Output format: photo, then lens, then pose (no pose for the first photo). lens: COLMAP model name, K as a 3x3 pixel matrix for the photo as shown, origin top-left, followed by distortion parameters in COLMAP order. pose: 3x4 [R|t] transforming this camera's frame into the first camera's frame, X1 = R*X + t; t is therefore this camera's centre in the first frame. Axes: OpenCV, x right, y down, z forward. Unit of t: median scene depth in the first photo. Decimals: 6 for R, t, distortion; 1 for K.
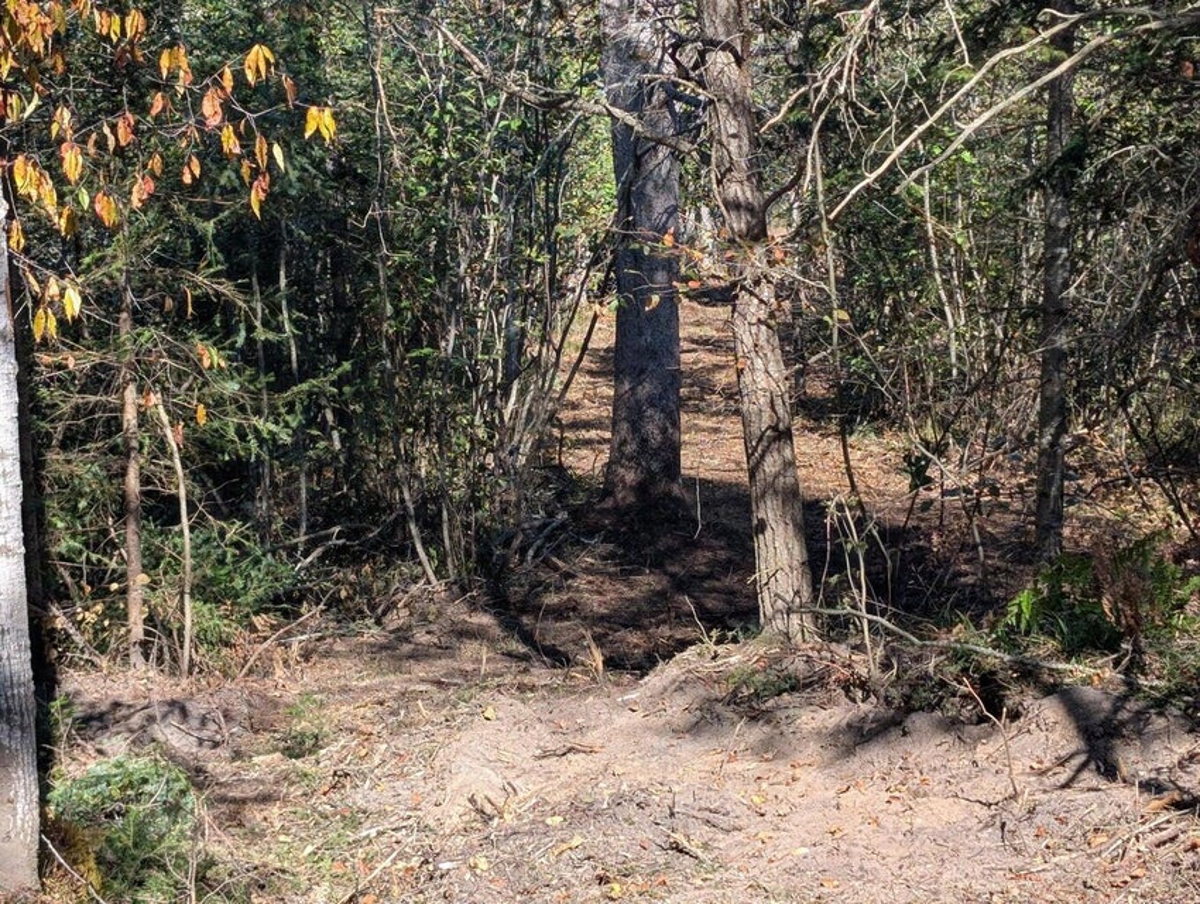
lens RADIAL K [[1697.2, 0, 554.2], [0, 1697.2, 344.5], [0, 0, 1]] dist [0.123955, 0.003819]
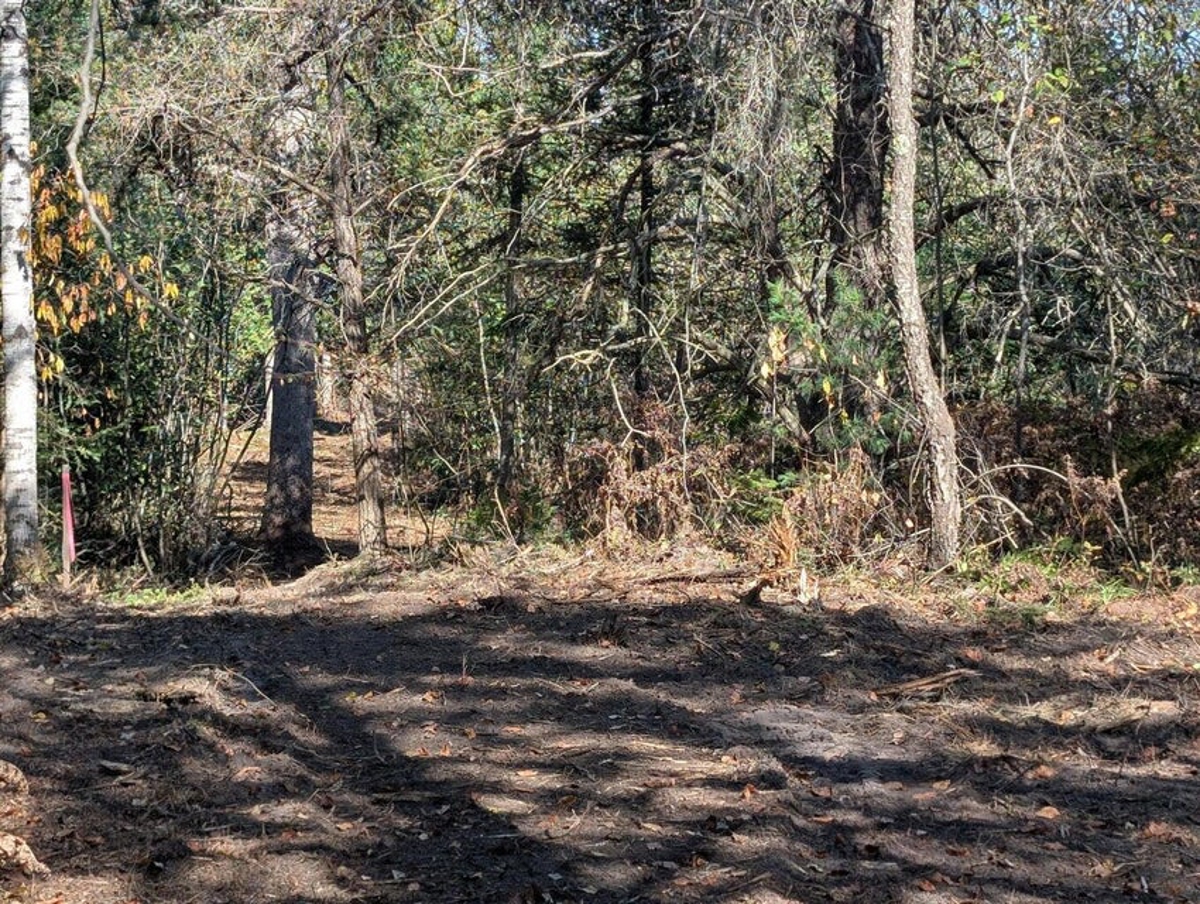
lens RADIAL K [[1697.2, 0, 554.2], [0, 1697.2, 344.5], [0, 0, 1]] dist [0.123955, 0.003819]
pose [[0.974492, 0.032176, 0.222106, -0.103089], [-0.011421, 0.995497, -0.094107, 0.110342], [-0.224134, 0.089169, 0.970470, -0.967413]]
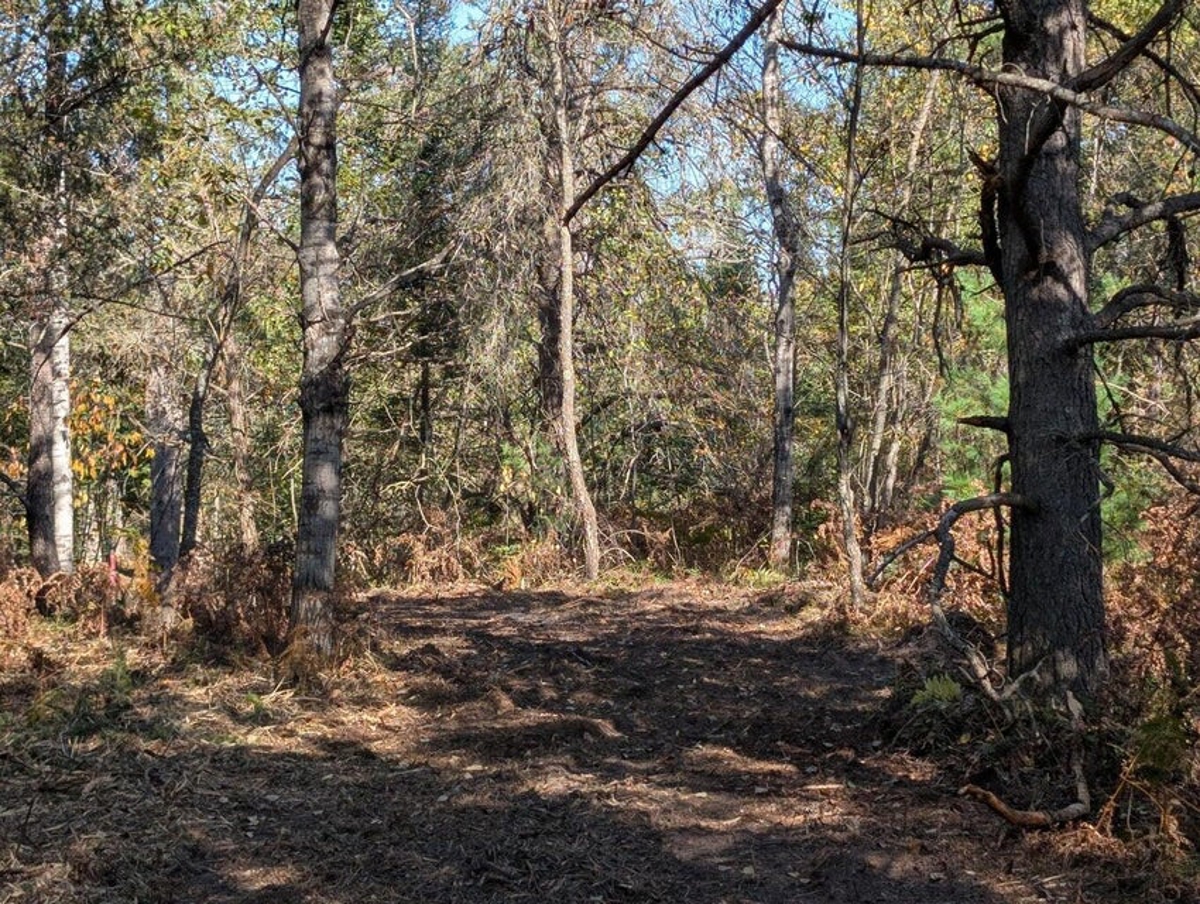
lens RADIAL K [[1697.2, 0, 554.2], [0, 1697.2, 344.5], [0, 0, 1]] dist [0.123955, 0.003819]
pose [[0.926529, 0.049461, 0.372957, -0.545670], [0.023209, 0.981918, -0.187879, 0.276445], [-0.375506, 0.182732, 0.908628, -2.122146]]
